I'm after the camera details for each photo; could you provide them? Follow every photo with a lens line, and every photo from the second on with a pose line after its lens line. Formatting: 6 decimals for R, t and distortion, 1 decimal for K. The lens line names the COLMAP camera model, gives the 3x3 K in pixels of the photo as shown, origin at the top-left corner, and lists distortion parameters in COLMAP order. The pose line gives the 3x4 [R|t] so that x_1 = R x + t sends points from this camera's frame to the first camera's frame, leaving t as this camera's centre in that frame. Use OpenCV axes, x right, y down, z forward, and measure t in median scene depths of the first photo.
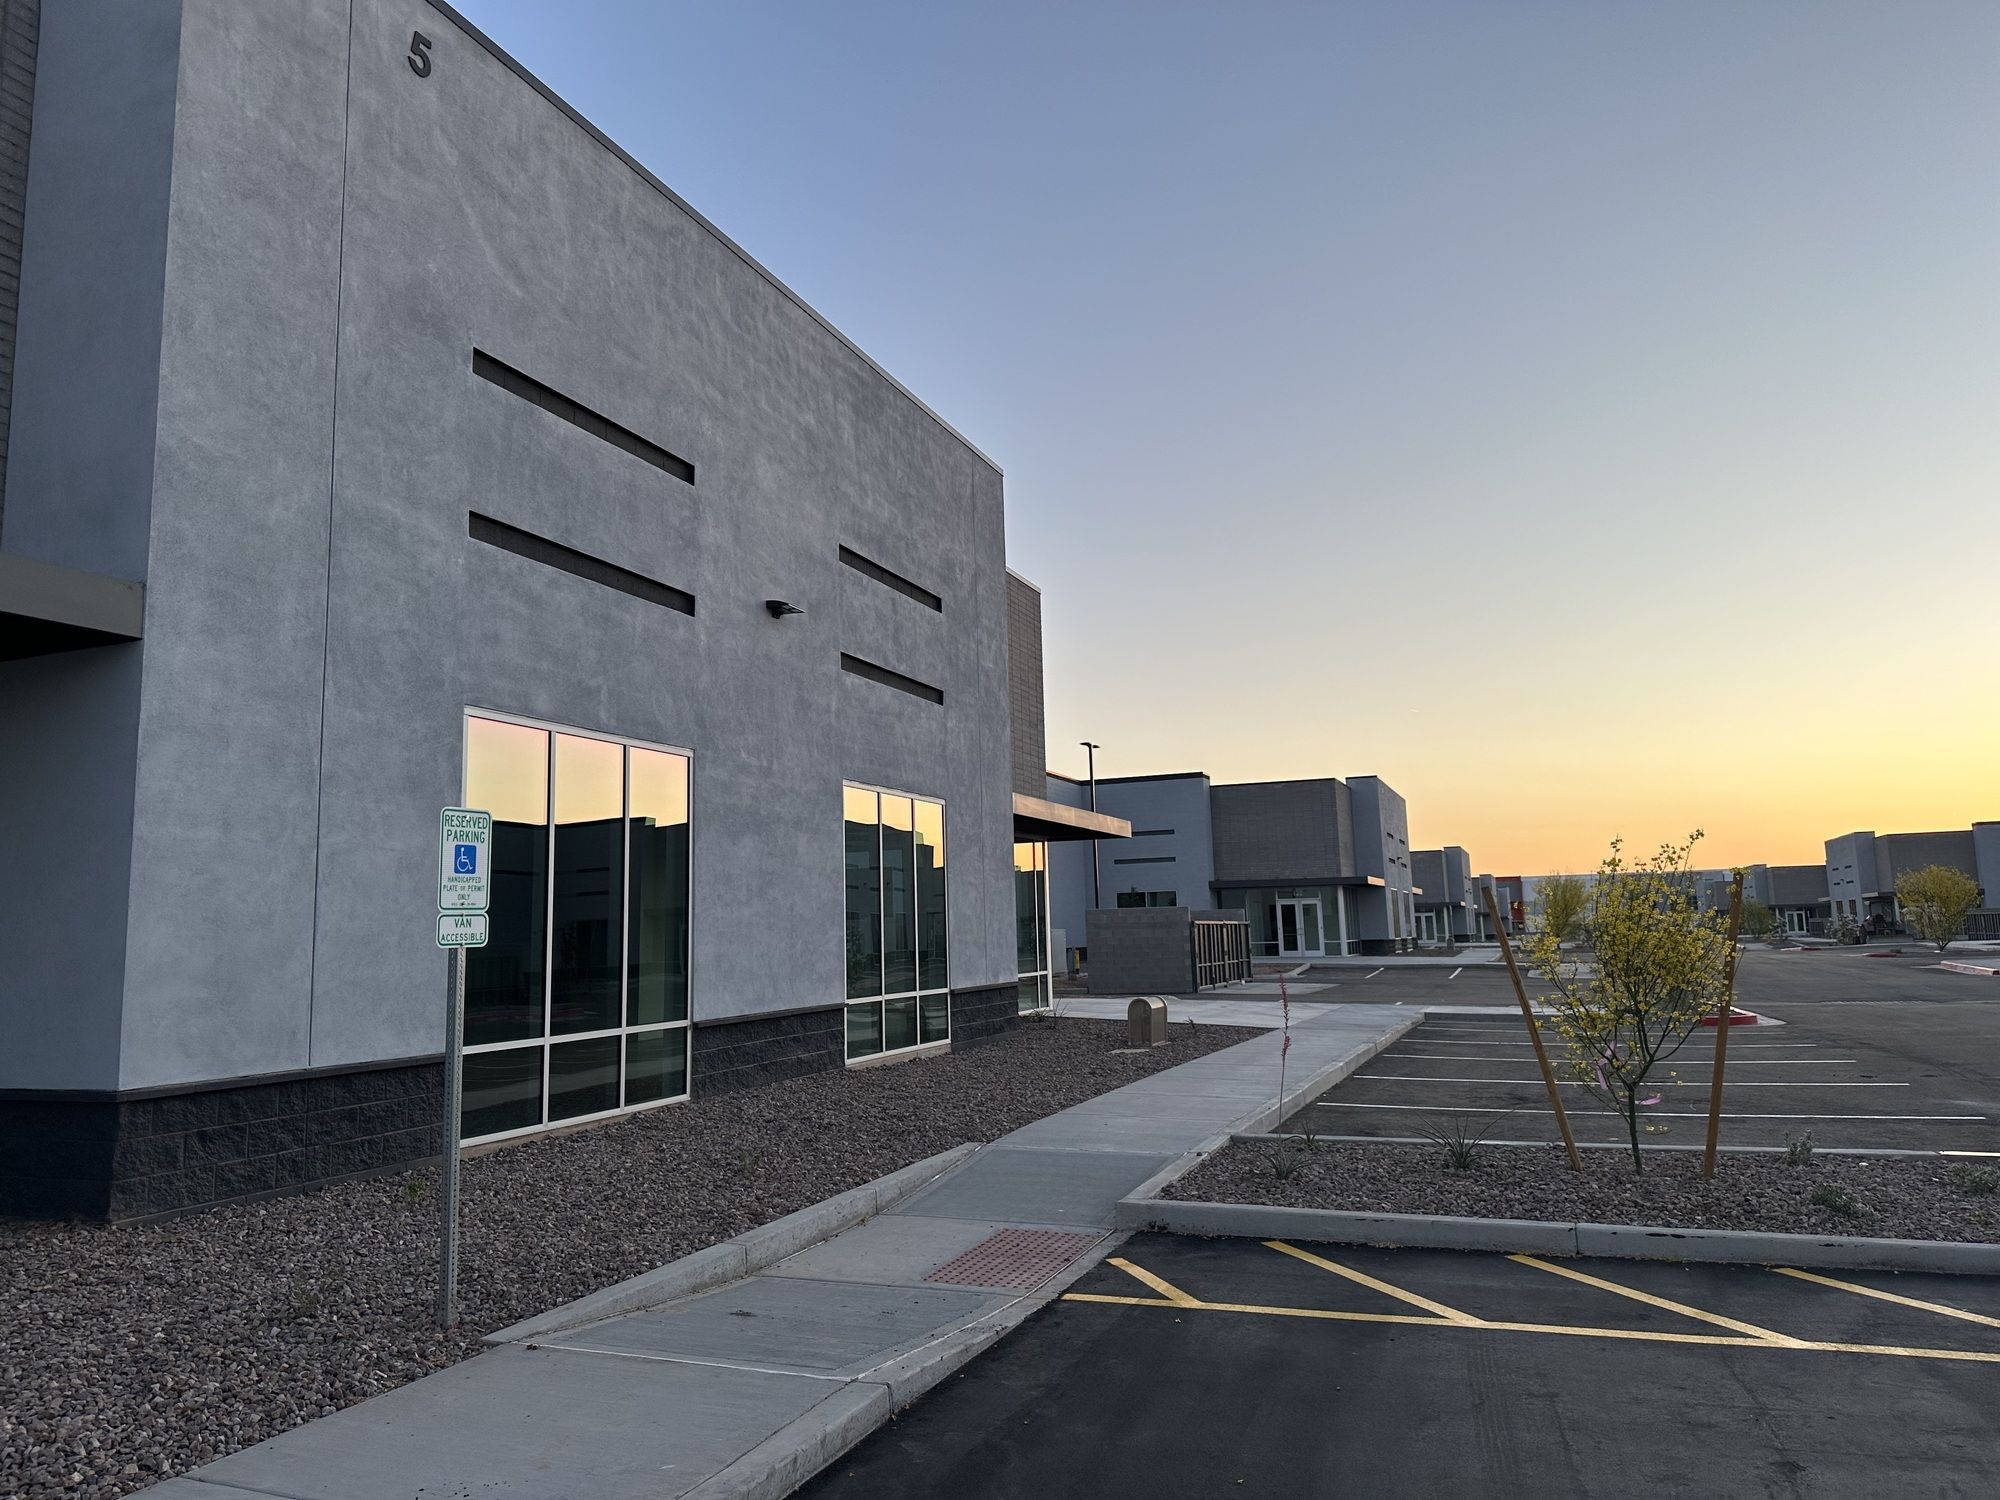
lens RADIAL K [[1414.1, 0, 1019.5], [0, 1414.1, 746.8], [0, 0, 1]] dist [0.034307, -0.057482]
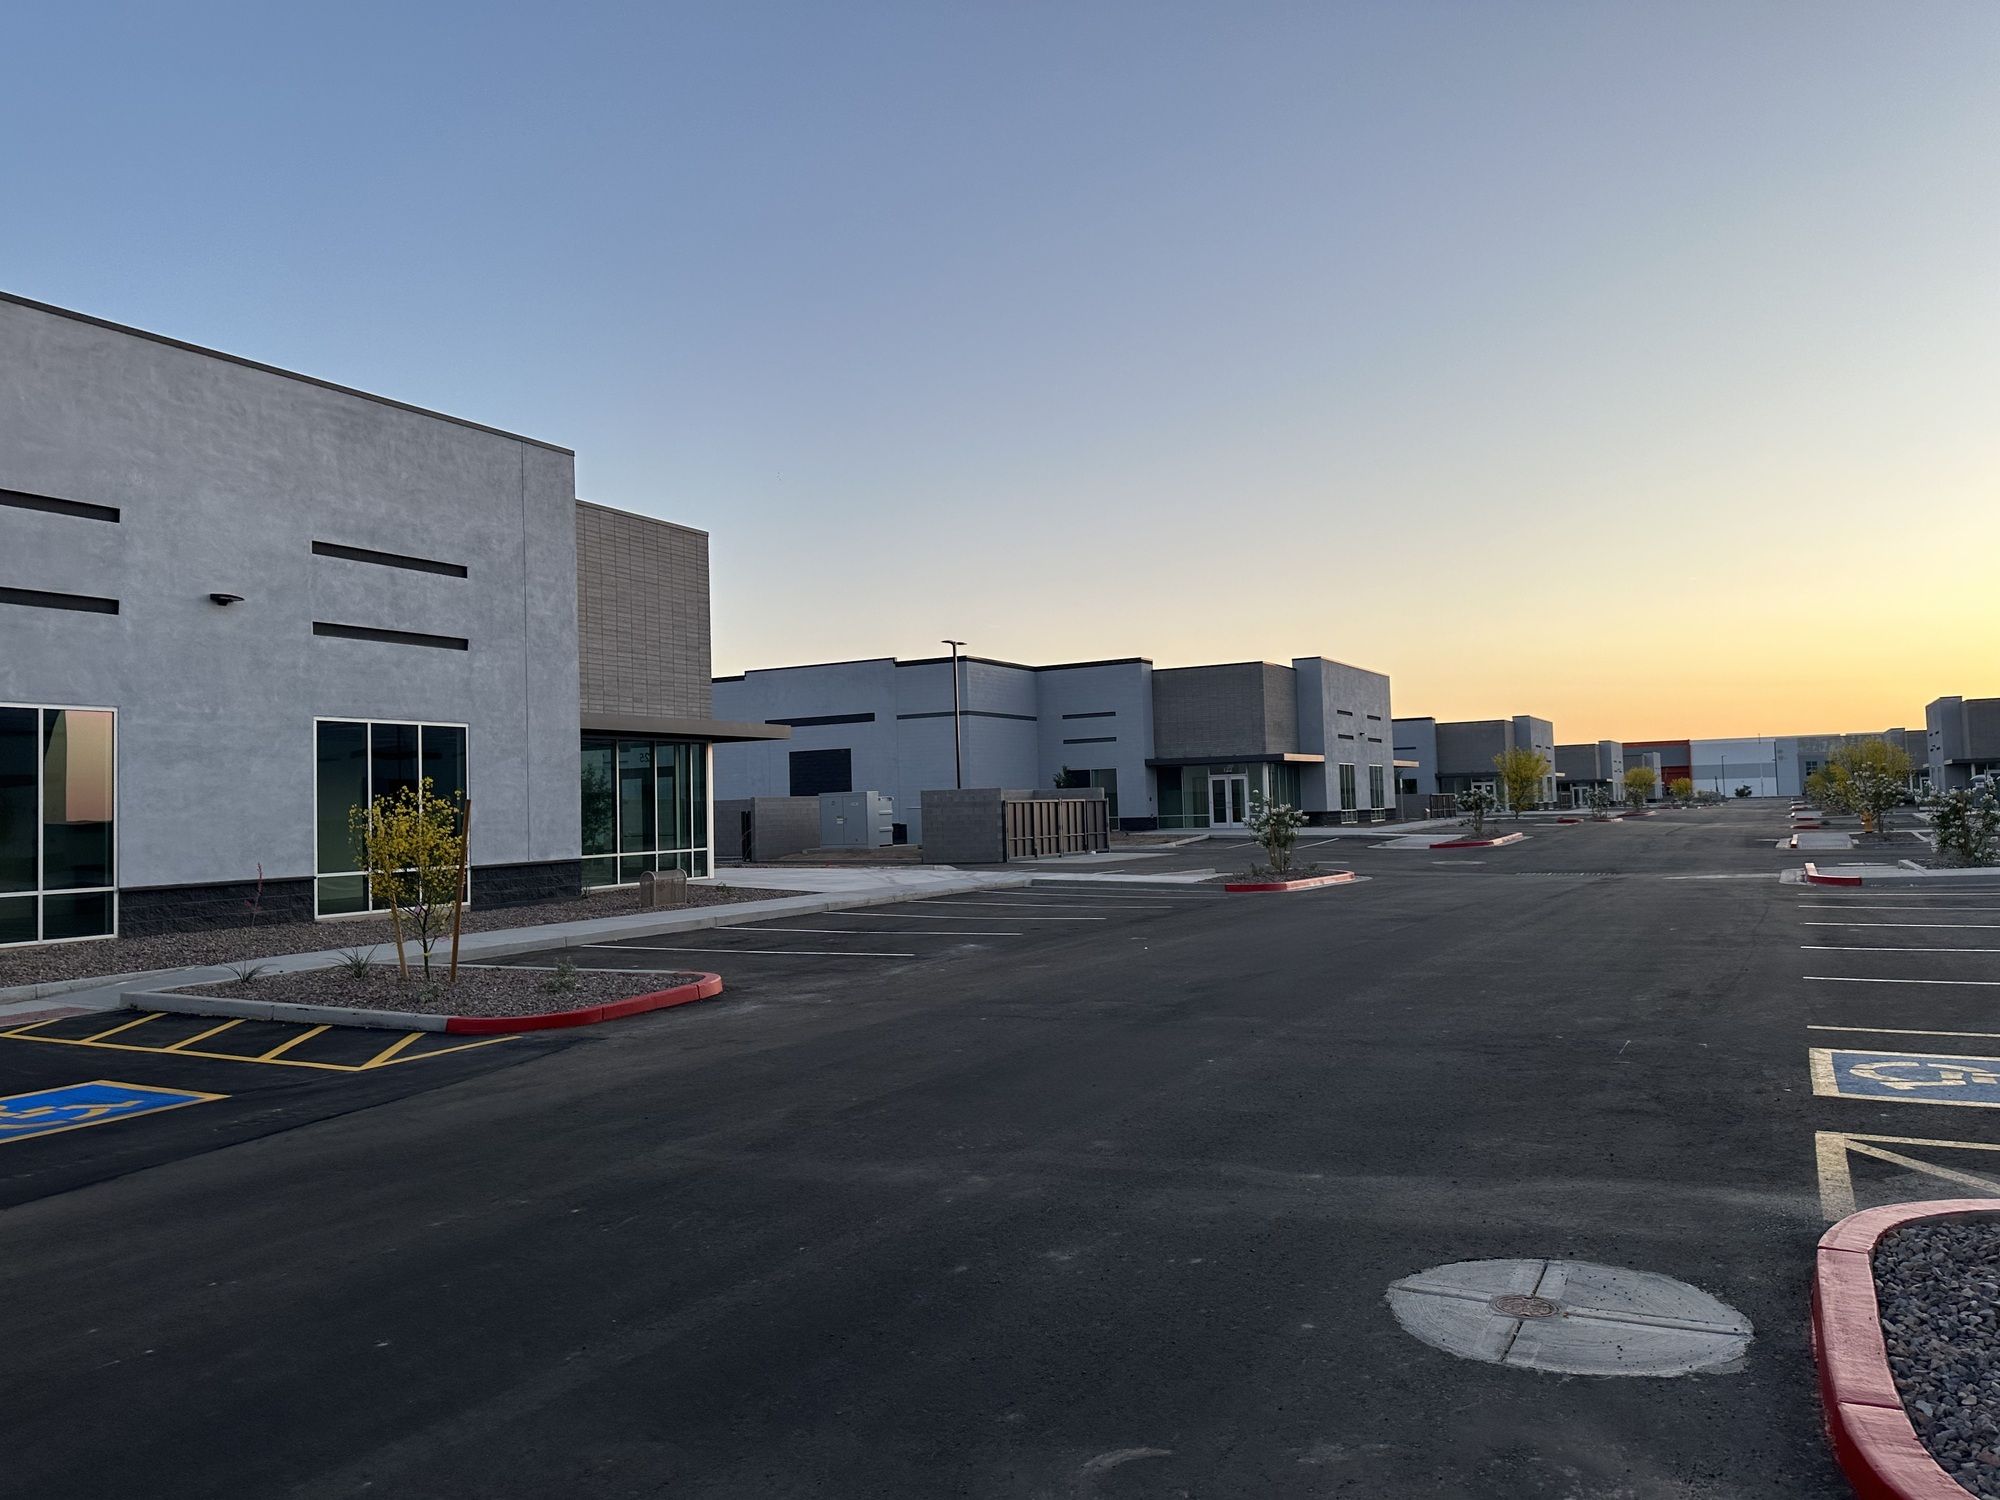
lens RADIAL K [[1414.1, 0, 1002.5], [0, 1414.1, 743.5], [0, 0, 1]] dist [0.034307, -0.057482]
pose [[0.972403, -0.012136, -0.232990, 0.996572], [0.033869, 0.995410, 0.089510, -0.060153], [0.230834, -0.094931, 0.968351, -0.223372]]
